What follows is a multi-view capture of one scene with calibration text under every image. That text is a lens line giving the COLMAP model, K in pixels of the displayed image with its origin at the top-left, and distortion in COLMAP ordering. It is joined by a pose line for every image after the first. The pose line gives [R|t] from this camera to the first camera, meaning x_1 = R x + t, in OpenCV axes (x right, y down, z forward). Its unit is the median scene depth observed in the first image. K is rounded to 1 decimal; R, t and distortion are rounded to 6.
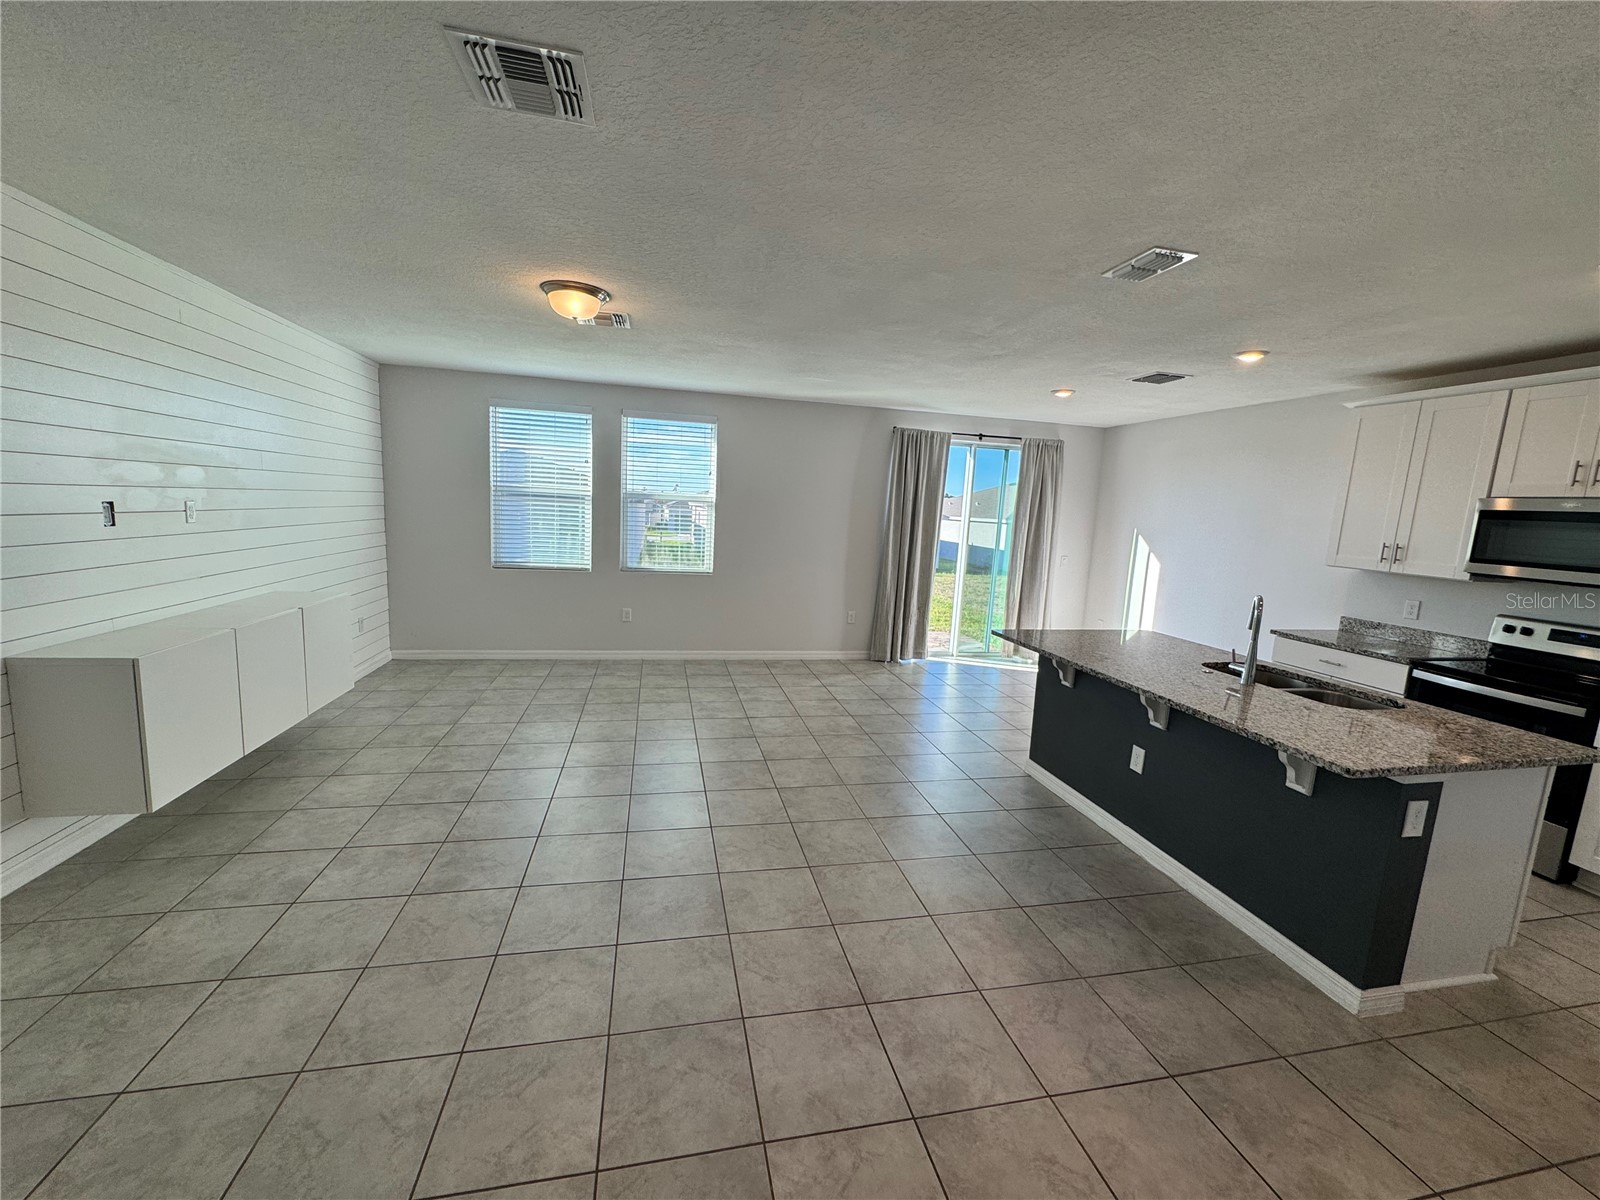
lens RADIAL K [[640.3, 0, 797.6], [0, 640.3, 601.0], [0, 0, 1]] dist [-0.002092, 0.000403]
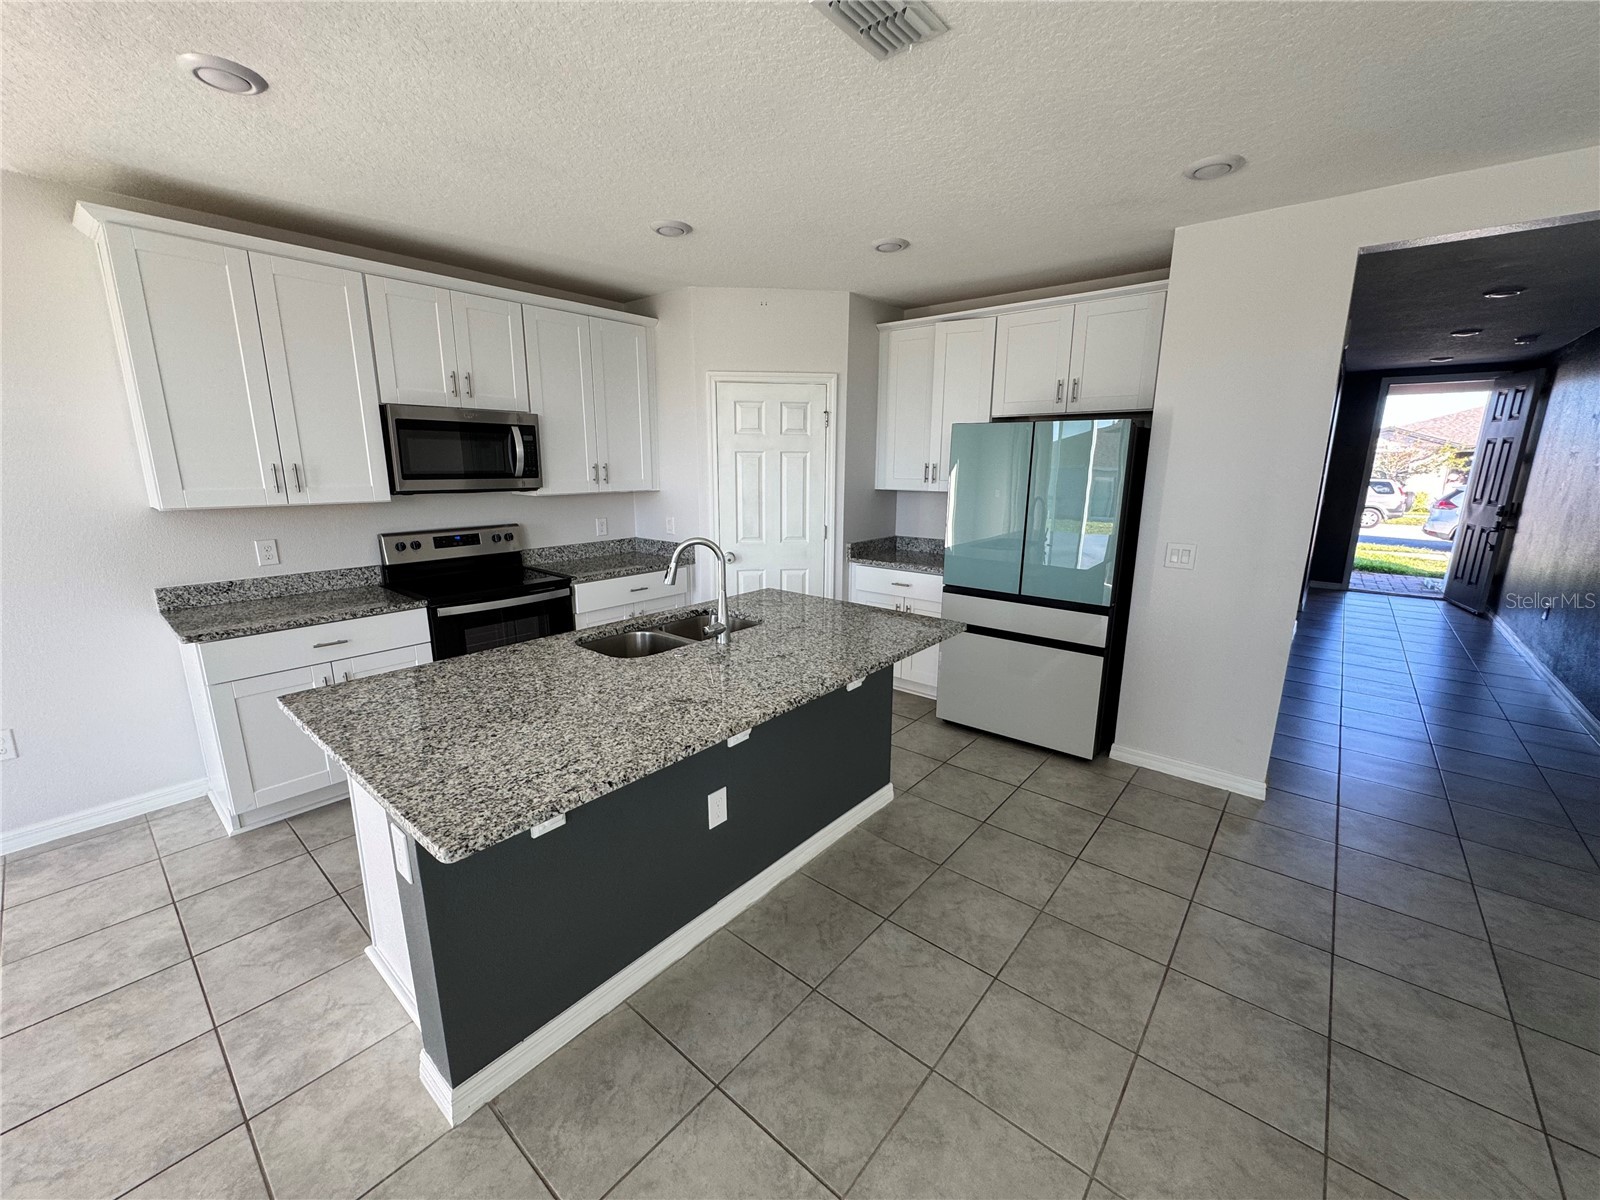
lens RADIAL K [[637.5, 0, 798.0], [0, 637.5, 601.4], [0, 0, 1]] dist [-0.003063, 0.000745]
pose [[-0.608026, -0.226120, 0.761035, 0.011328], [0.082687, 0.935333, 0.343970, -0.129553], [-0.789599, 0.272070, -0.550010, 0.886169]]
